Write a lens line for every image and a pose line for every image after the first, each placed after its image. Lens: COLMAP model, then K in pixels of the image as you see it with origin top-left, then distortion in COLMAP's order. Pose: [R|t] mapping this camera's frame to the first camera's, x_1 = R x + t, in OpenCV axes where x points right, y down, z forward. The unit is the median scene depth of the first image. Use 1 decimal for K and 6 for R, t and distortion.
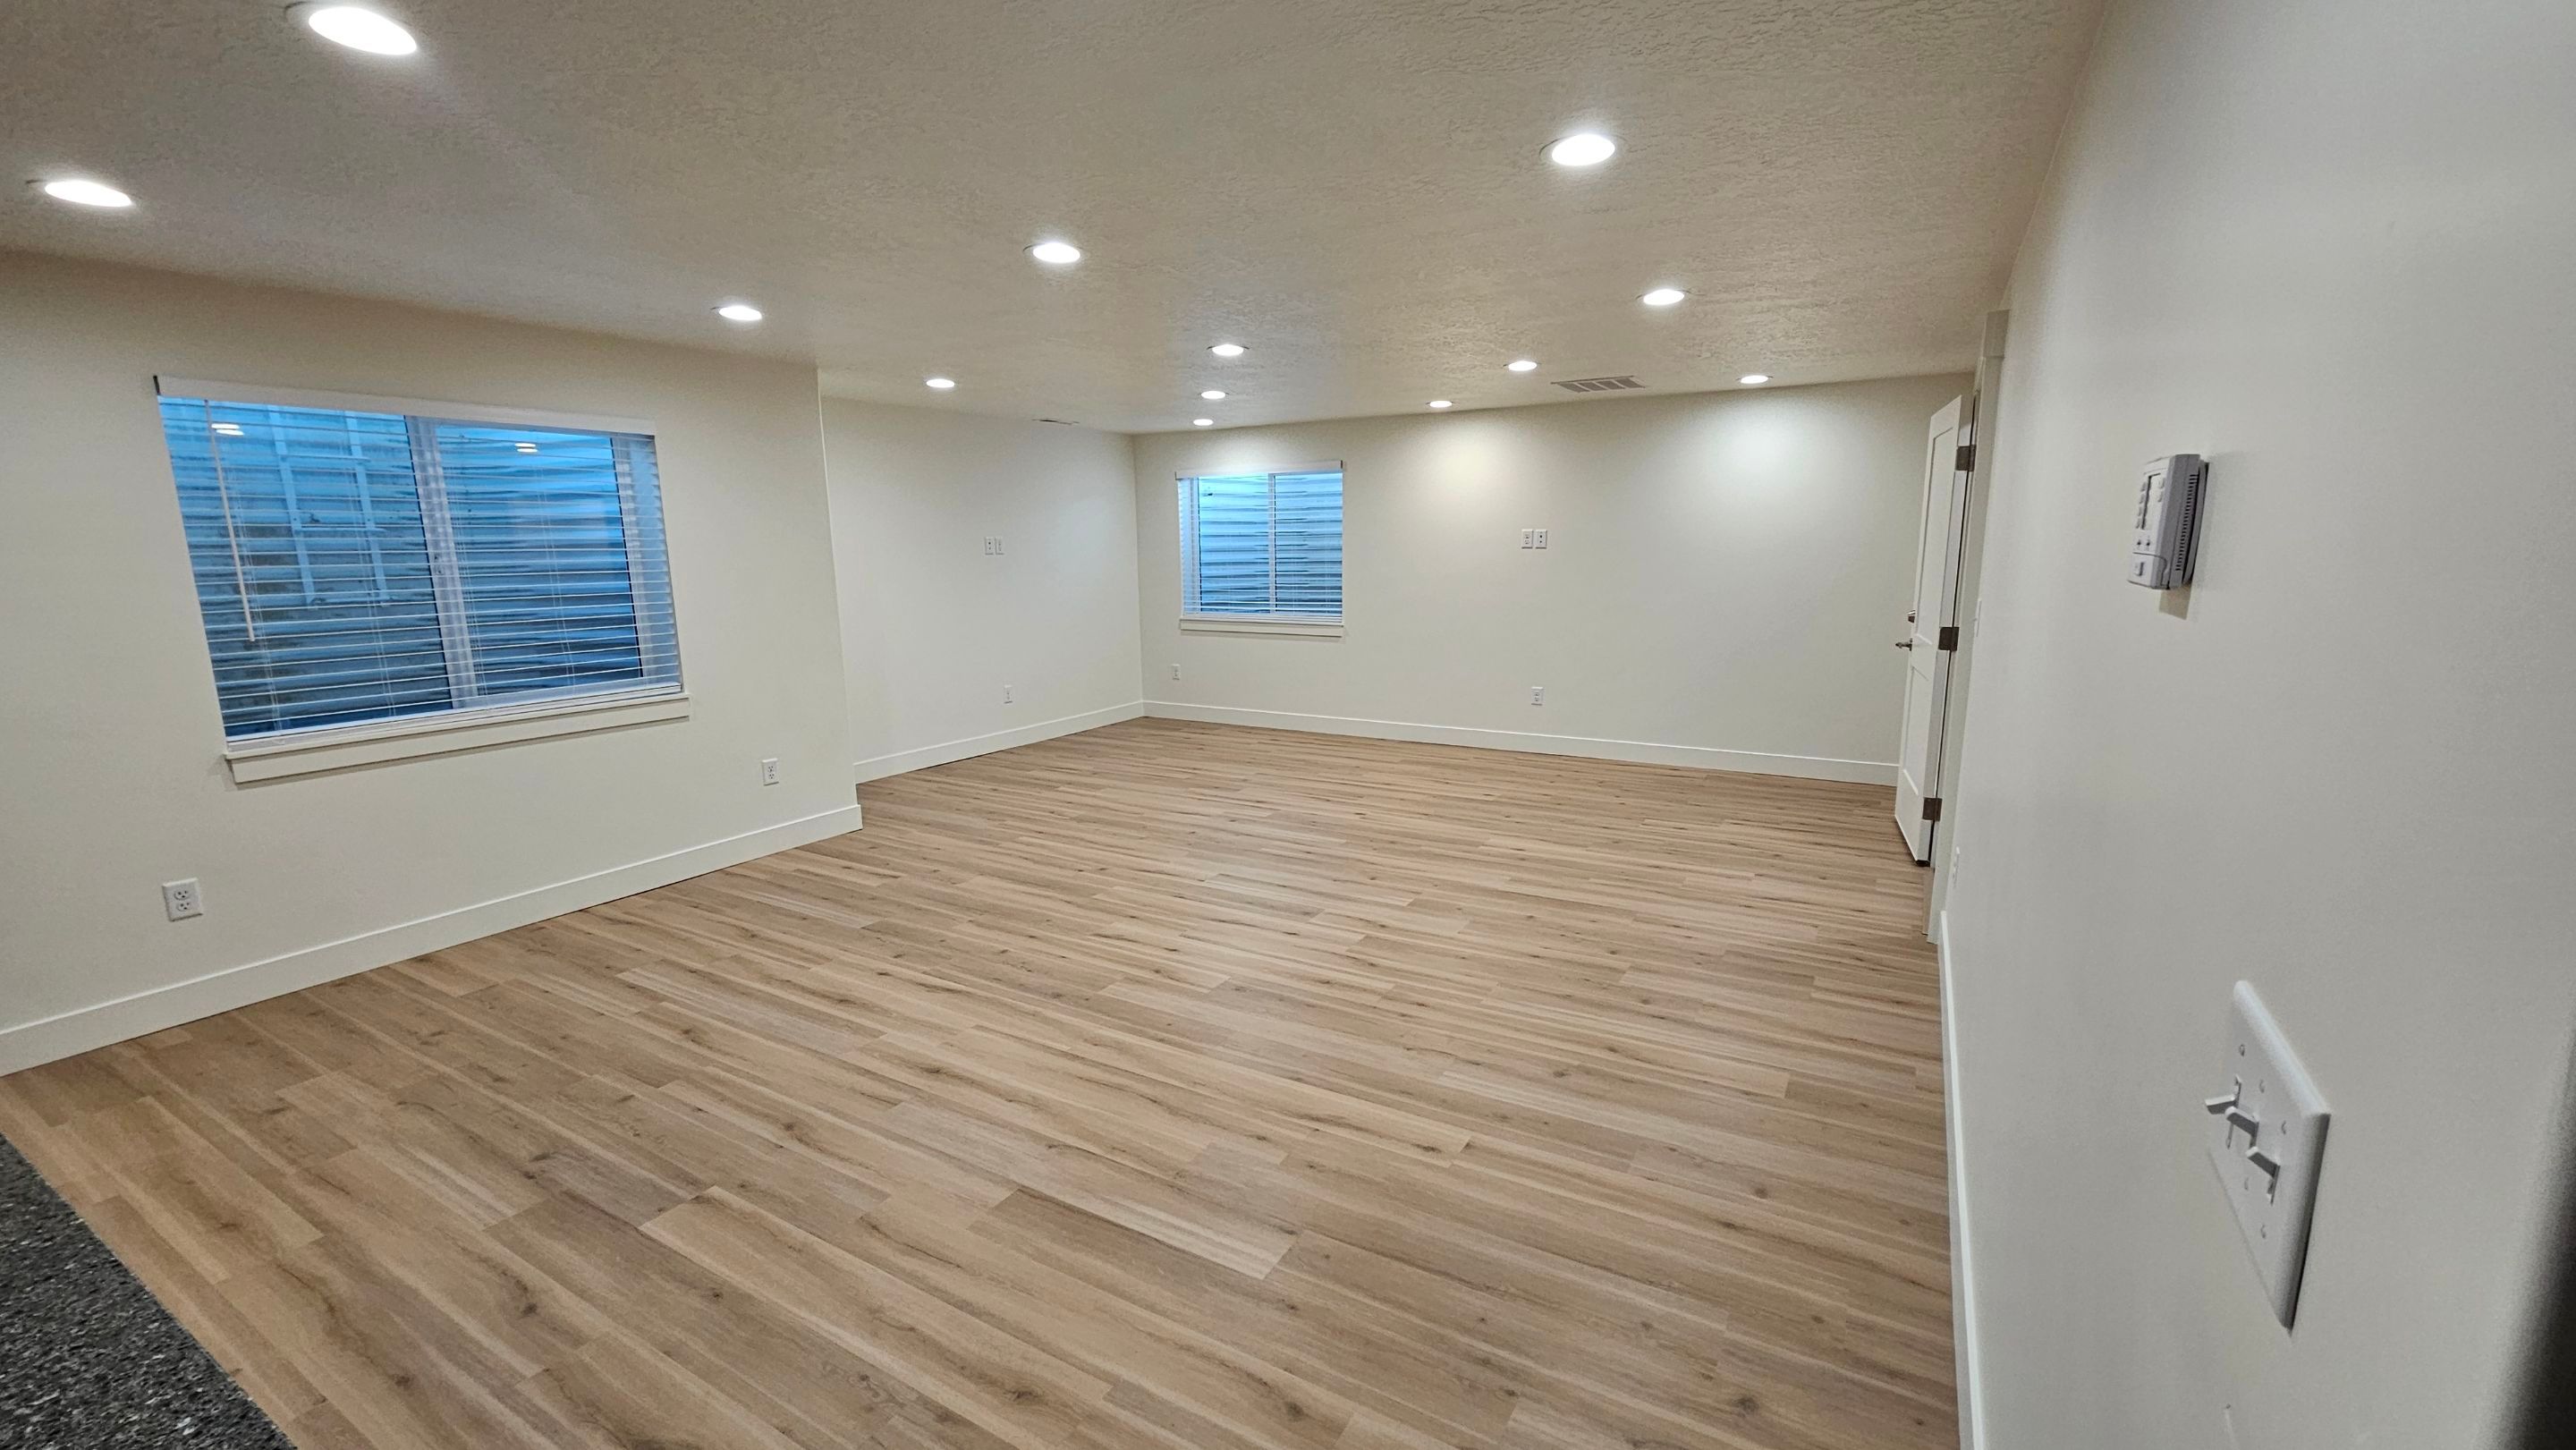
lens RADIAL K [[1047.6, 0, 1283.3], [0, 1047.6, 736.0], [0, 0, 1]] dist [-0.000351, -0.000123]
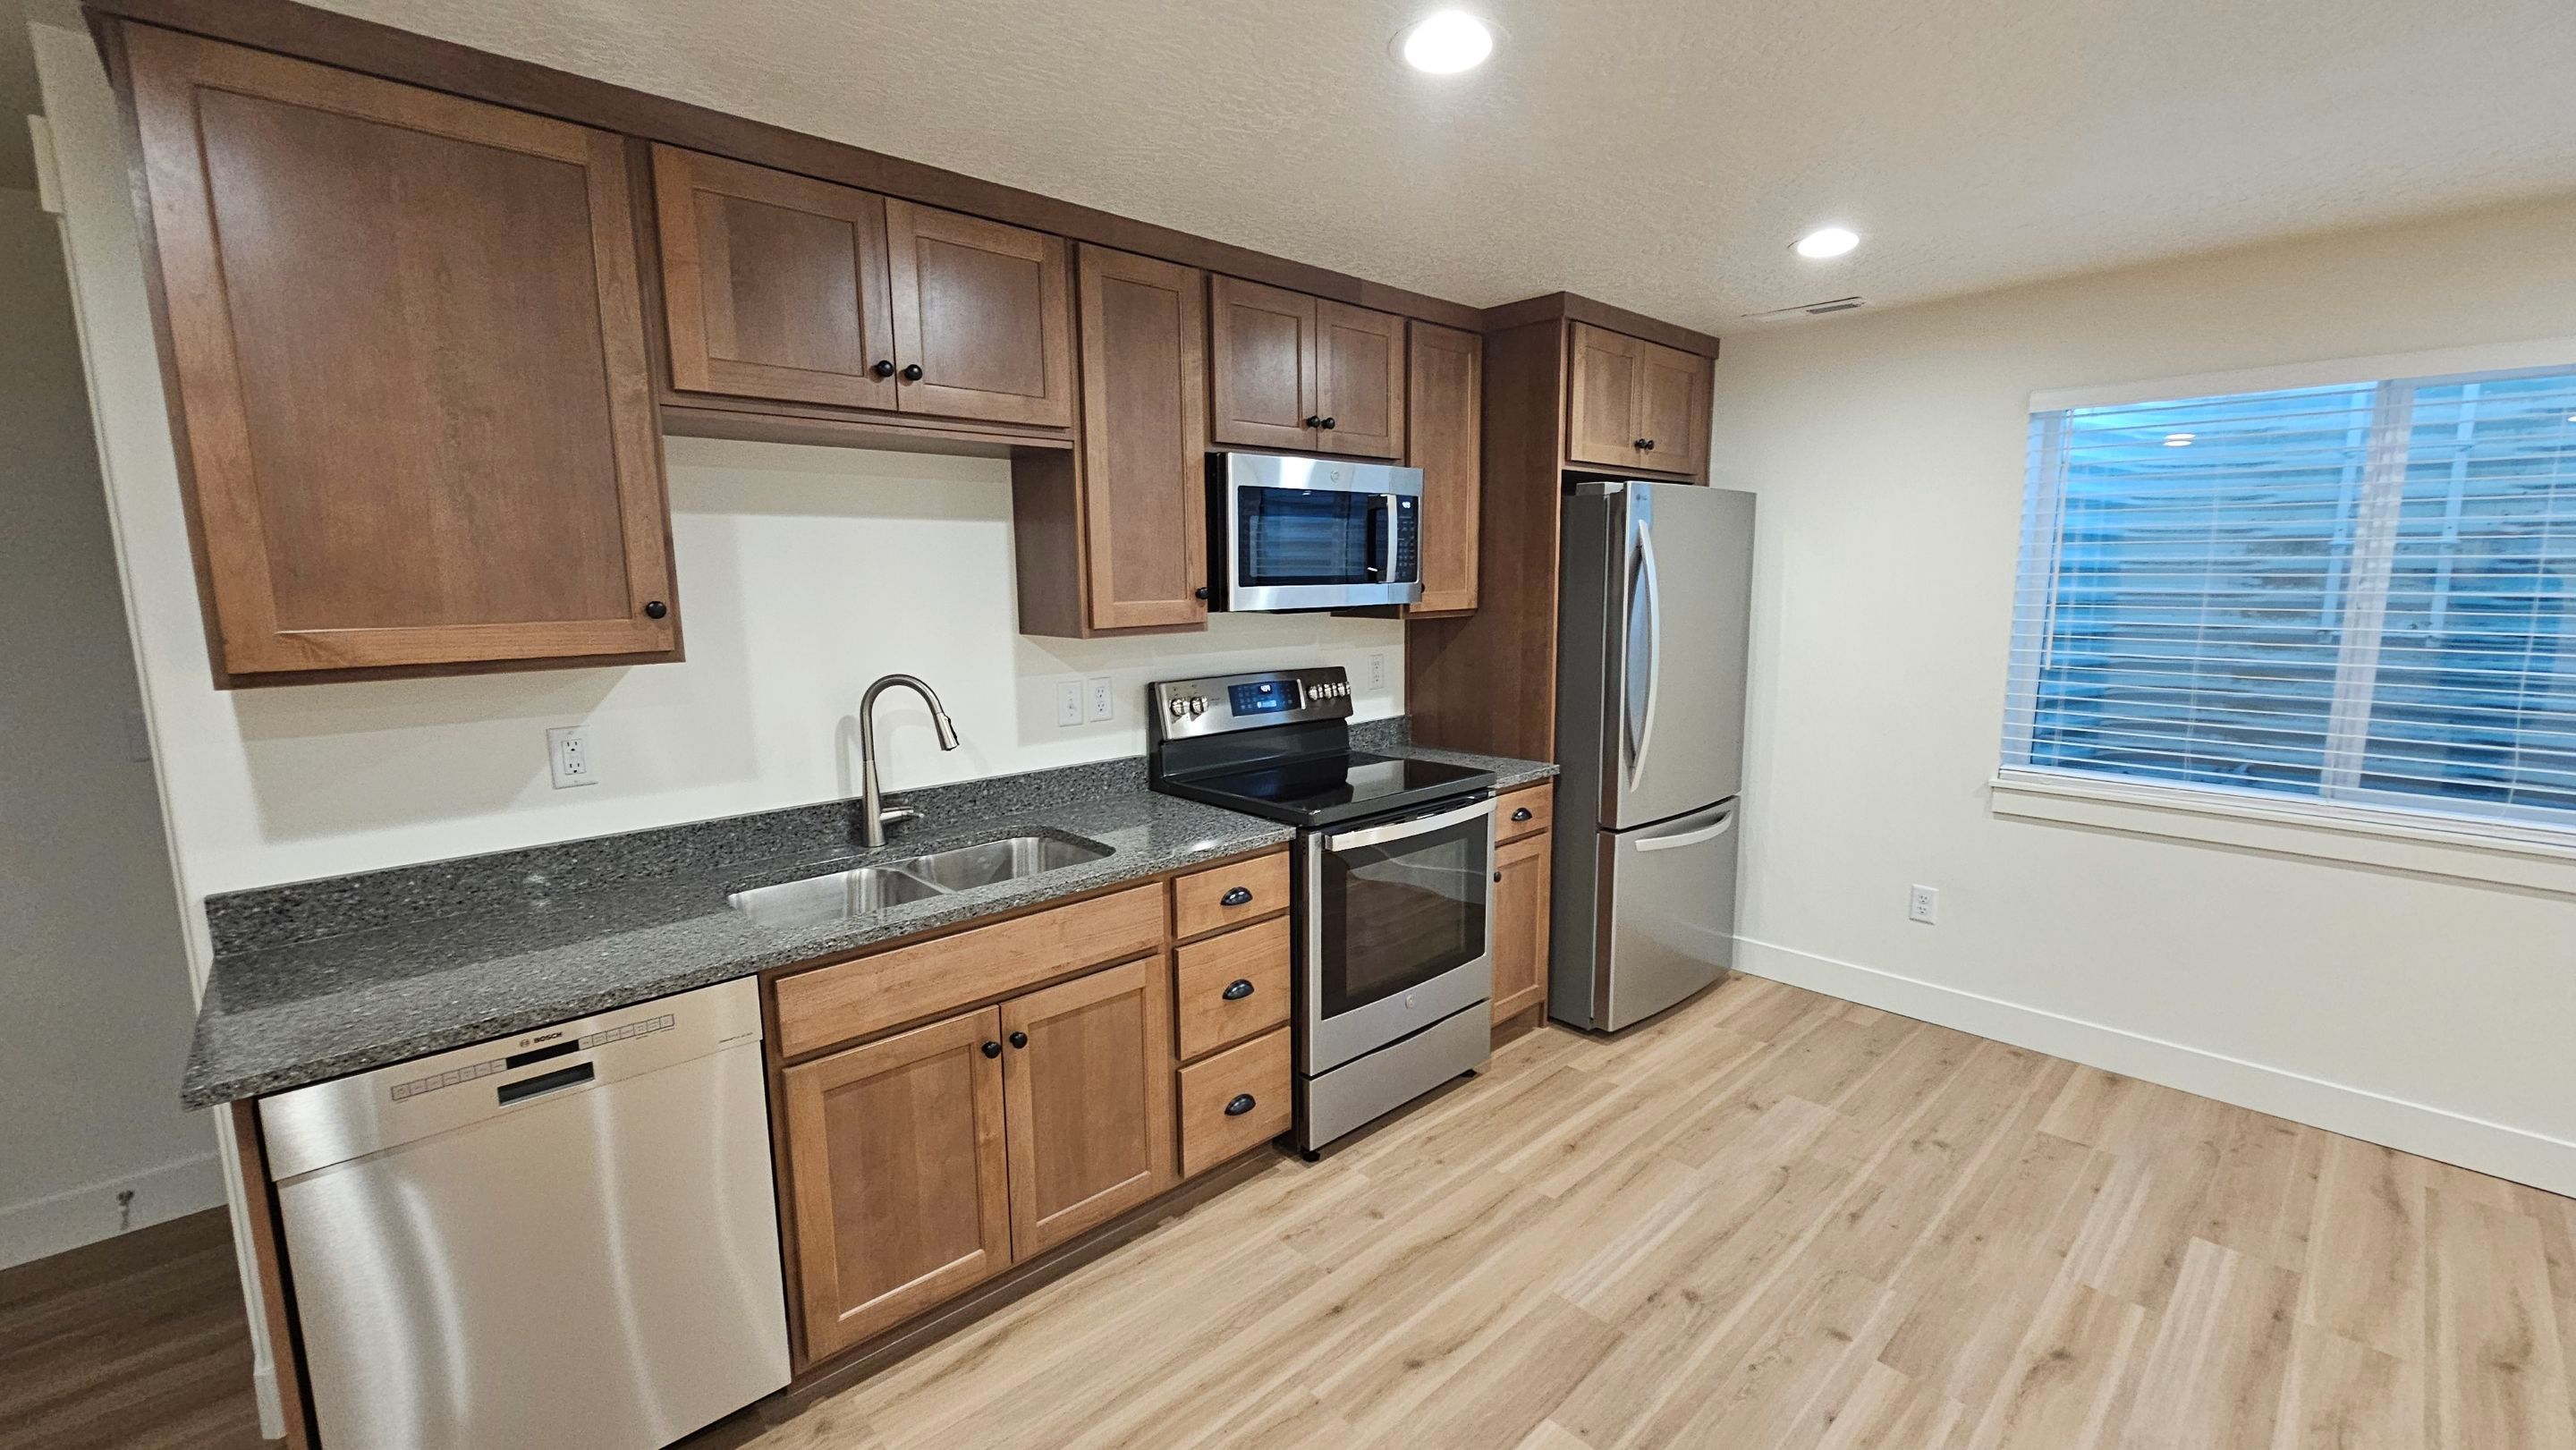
lens RADIAL K [[1047.6, 0, 1283.3], [0, 1047.6, 736.0], [0, 0, 1]] dist [-0.000351, -0.000123]
pose [[-0.278512, 0.167130, -0.945779, 0.087062], [-0.166893, 0.961340, 0.219026, -0.131412], [0.945821, 0.218845, -0.239852, 0.636294]]
